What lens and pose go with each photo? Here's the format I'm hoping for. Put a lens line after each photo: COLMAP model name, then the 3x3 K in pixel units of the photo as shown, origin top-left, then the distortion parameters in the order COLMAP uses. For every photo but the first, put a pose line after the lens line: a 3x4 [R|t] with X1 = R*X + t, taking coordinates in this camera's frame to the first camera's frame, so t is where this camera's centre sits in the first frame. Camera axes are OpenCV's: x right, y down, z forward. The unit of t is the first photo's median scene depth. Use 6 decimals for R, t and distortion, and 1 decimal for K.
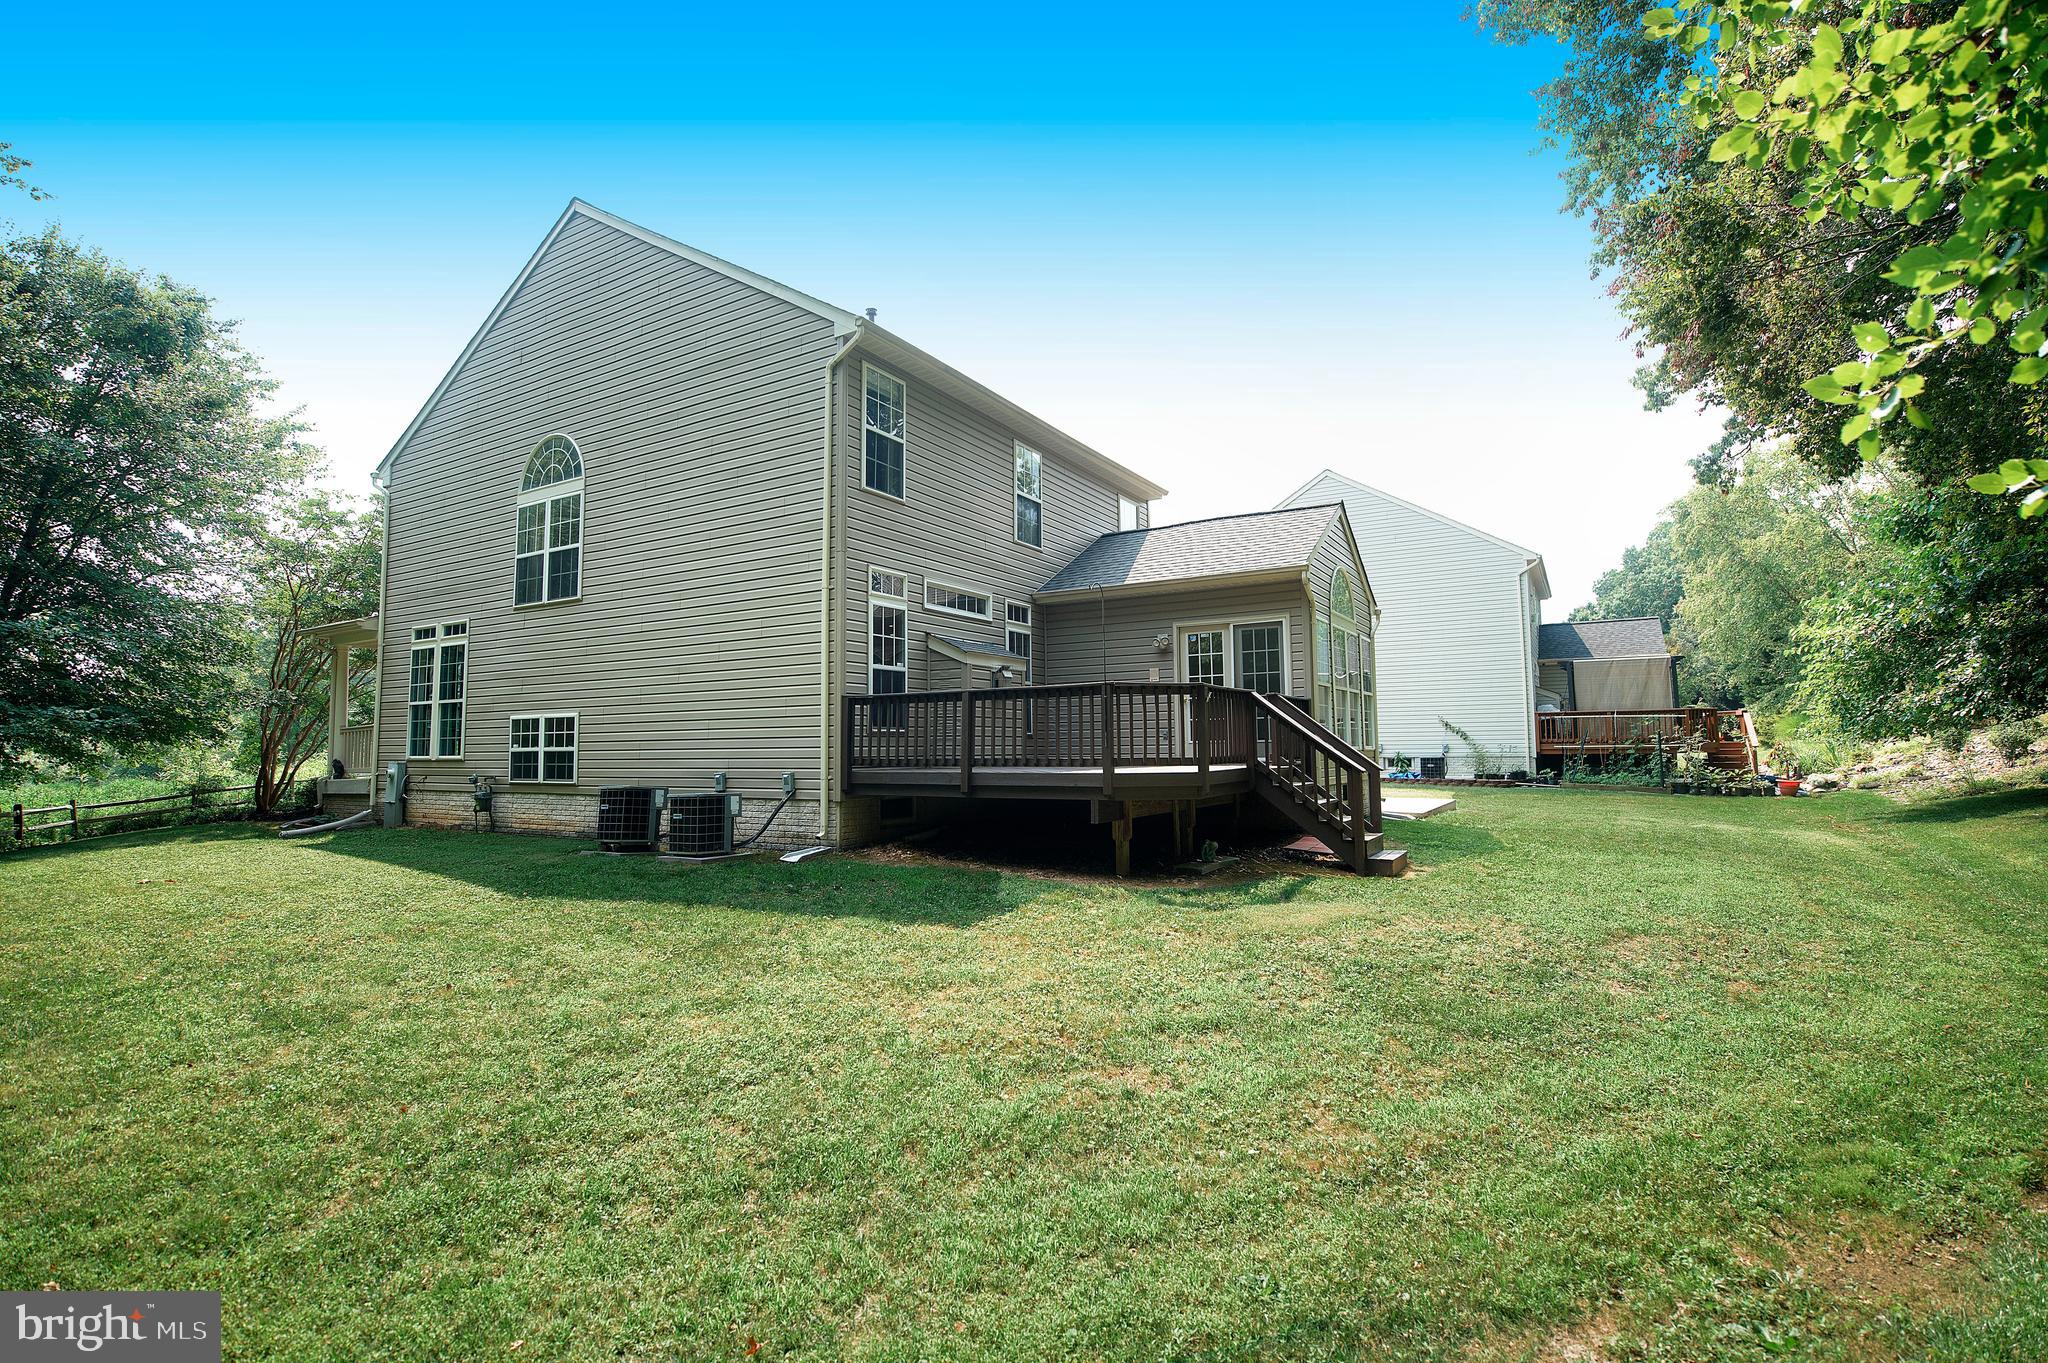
lens RADIAL K [[968.5, 0, 1030.2], [0, 968.5, 676.8], [0, 0, 1]] dist [-0.003423, -0.000229]
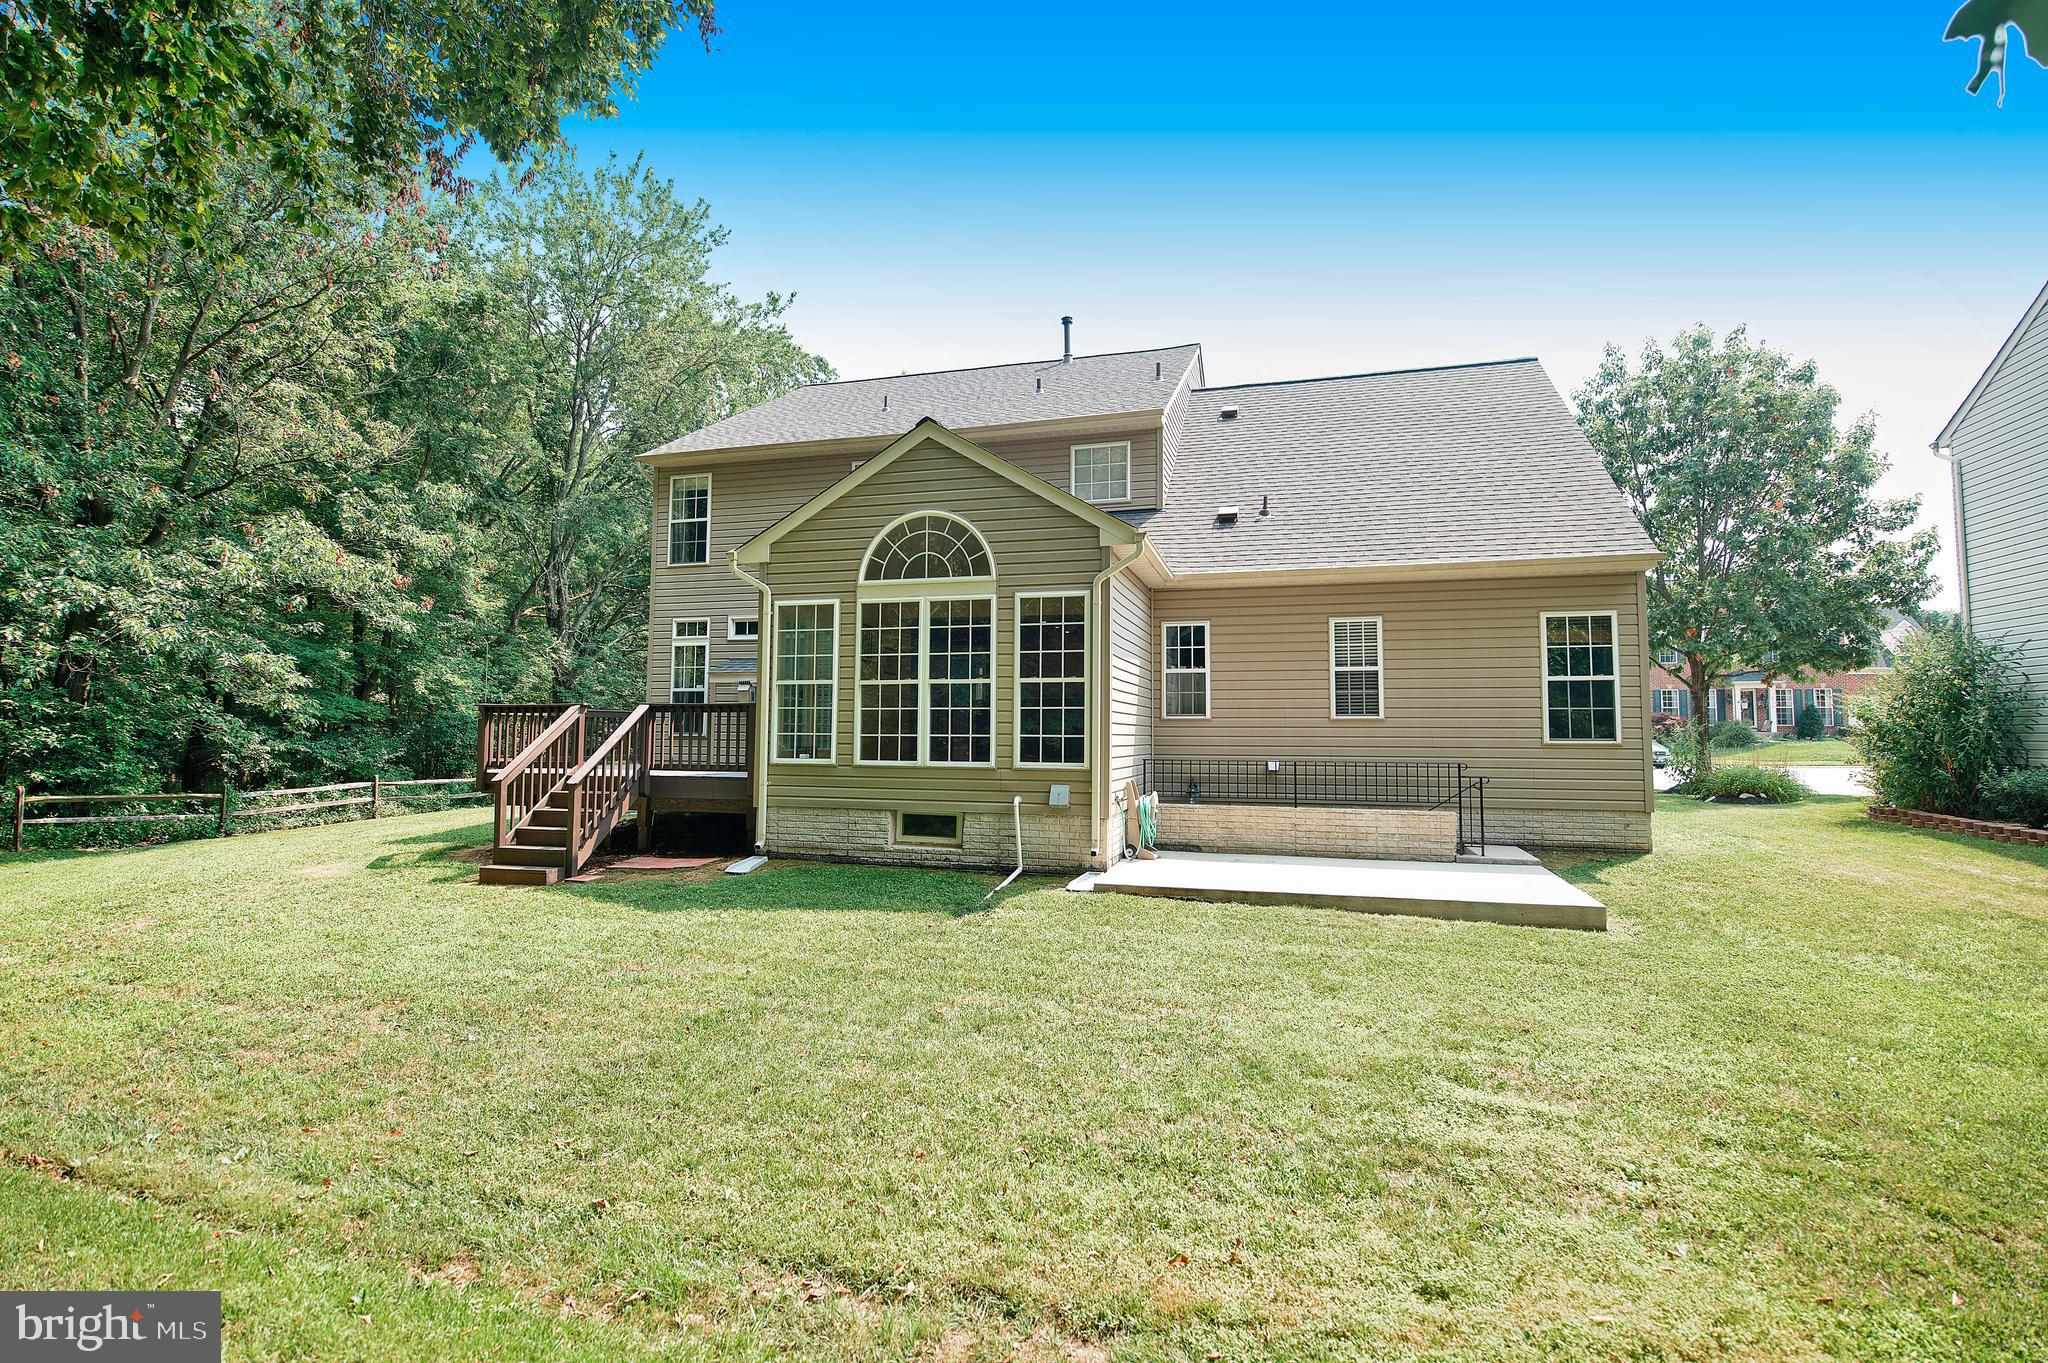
lens RADIAL K [[968.5, 0, 1029.3], [0, 968.5, 673.2], [0, 0, 1]] dist [-0.003423, -0.000229]
pose [[0.267764, -0.048283, -0.962274, 1.271736], [0.065715, 0.997333, -0.031756, 0.041785], [0.961241, -0.054733, 0.270222, 1.059855]]
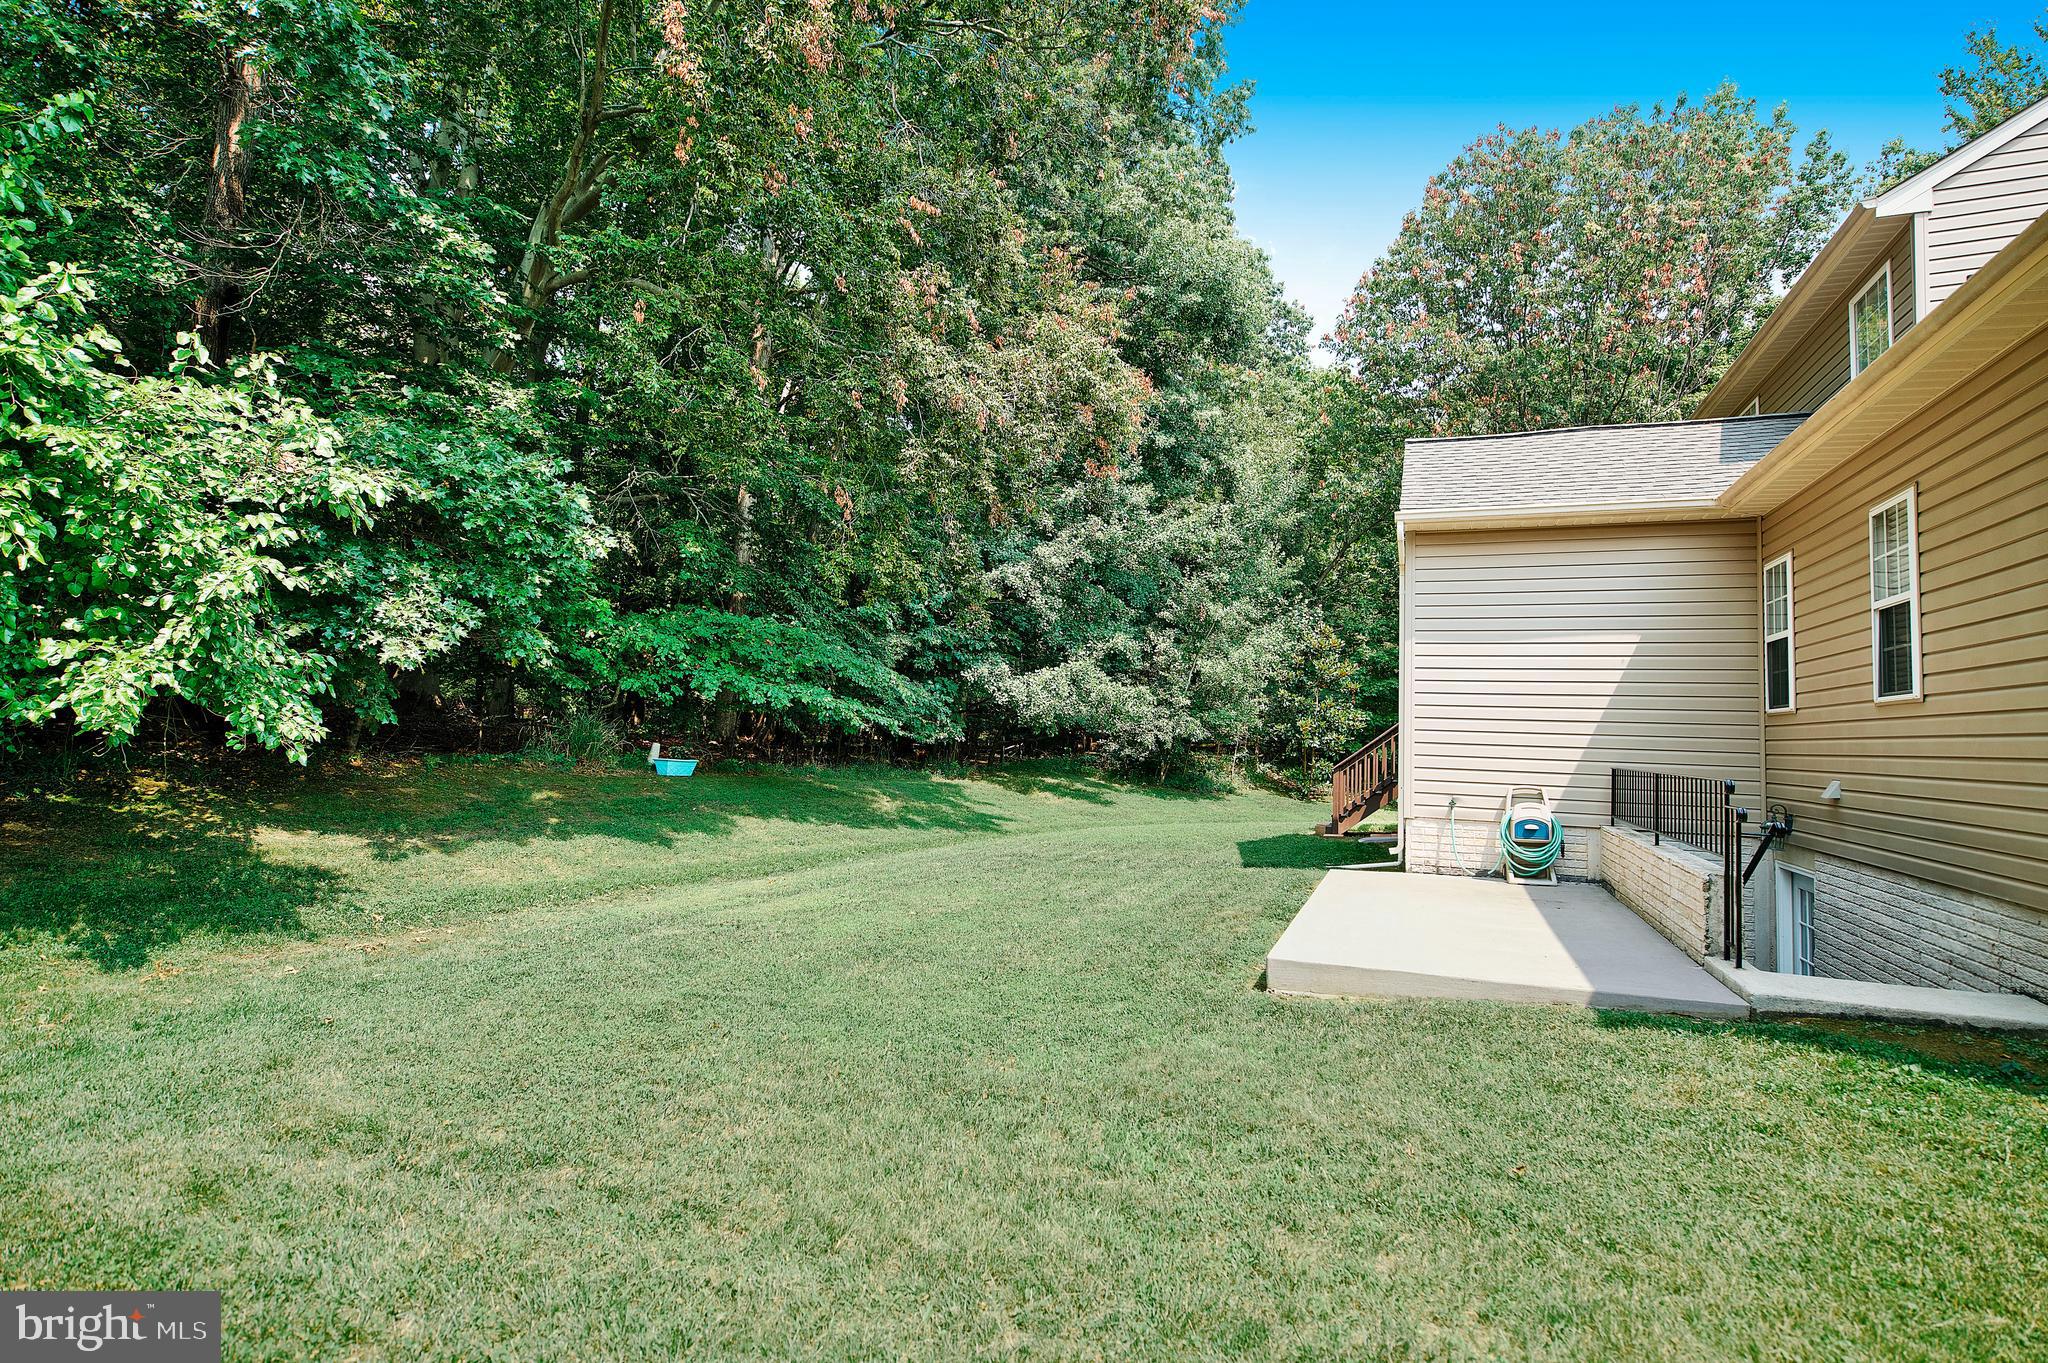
lens RADIAL K [[968.5, 0, 1024.8], [0, 968.5, 675.1], [0, 0, 1]] dist [-0.003423, -0.000229]
pose [[-0.986324, -0.033489, -0.161378, 0.918791], [-0.011484, 0.990724, -0.135405, 0.138482], [0.164415, -0.131700, -0.977560, 2.068036]]
